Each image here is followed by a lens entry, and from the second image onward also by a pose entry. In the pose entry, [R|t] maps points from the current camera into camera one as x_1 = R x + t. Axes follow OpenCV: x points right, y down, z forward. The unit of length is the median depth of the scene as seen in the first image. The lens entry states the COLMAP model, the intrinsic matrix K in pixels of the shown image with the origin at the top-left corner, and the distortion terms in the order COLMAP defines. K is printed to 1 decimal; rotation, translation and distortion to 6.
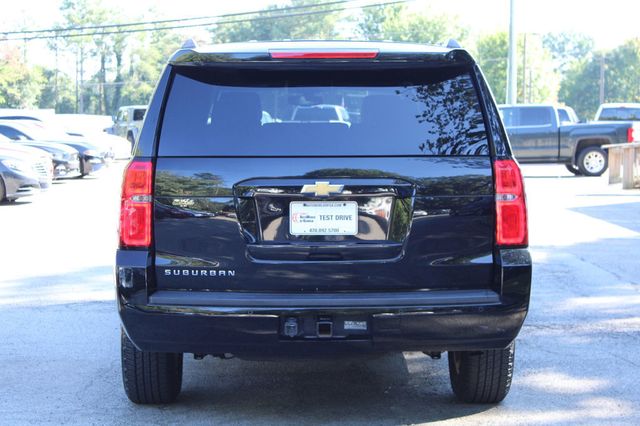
lens RADIAL K [[1367.5, 0, 320.0], [0, 1367.5, 213.0], [0, 0, 1]] dist [0.036411, 0.236088]
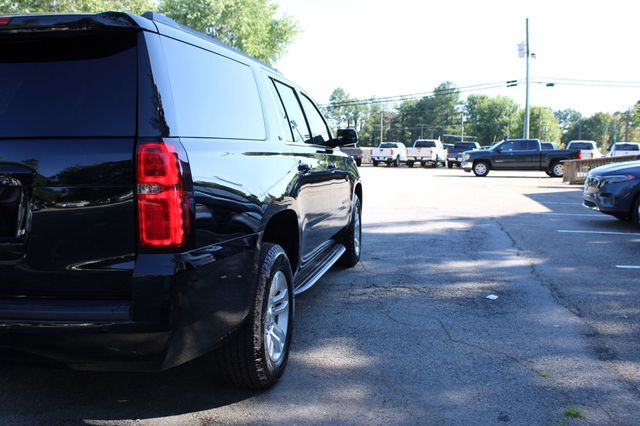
lens RADIAL K [[611.6, 0, 320.0], [0, 611.6, 213.0], [0, 0, 1]] dist [-0.154262, 0.173542]
pose [[0.976873, 0.024555, -0.212408, 0.261545], [-0.017154, 0.999182, 0.036615, -0.010244], [0.213133, -0.032125, 0.976495, 0.570425]]
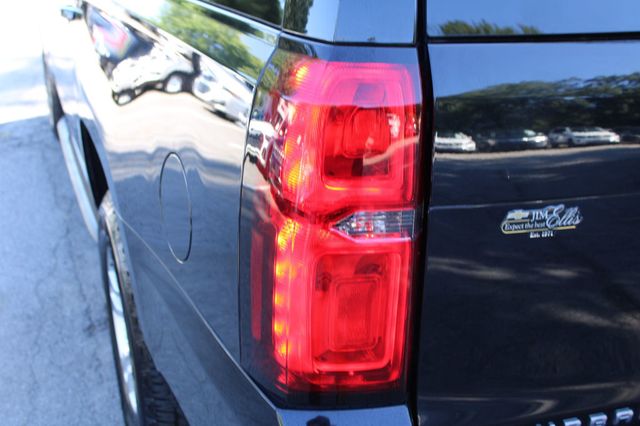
lens RADIAL K [[724.9, 0, 320.0], [0, 724.9, 213.0], [0, 0, 1]] dist [-0.062513, -0.002772]
pose [[0.933679, -0.129776, 0.333768, -0.154372], [0.016931, 0.946981, 0.320842, -0.044987], [-0.357710, -0.293913, 0.886374, 0.744732]]
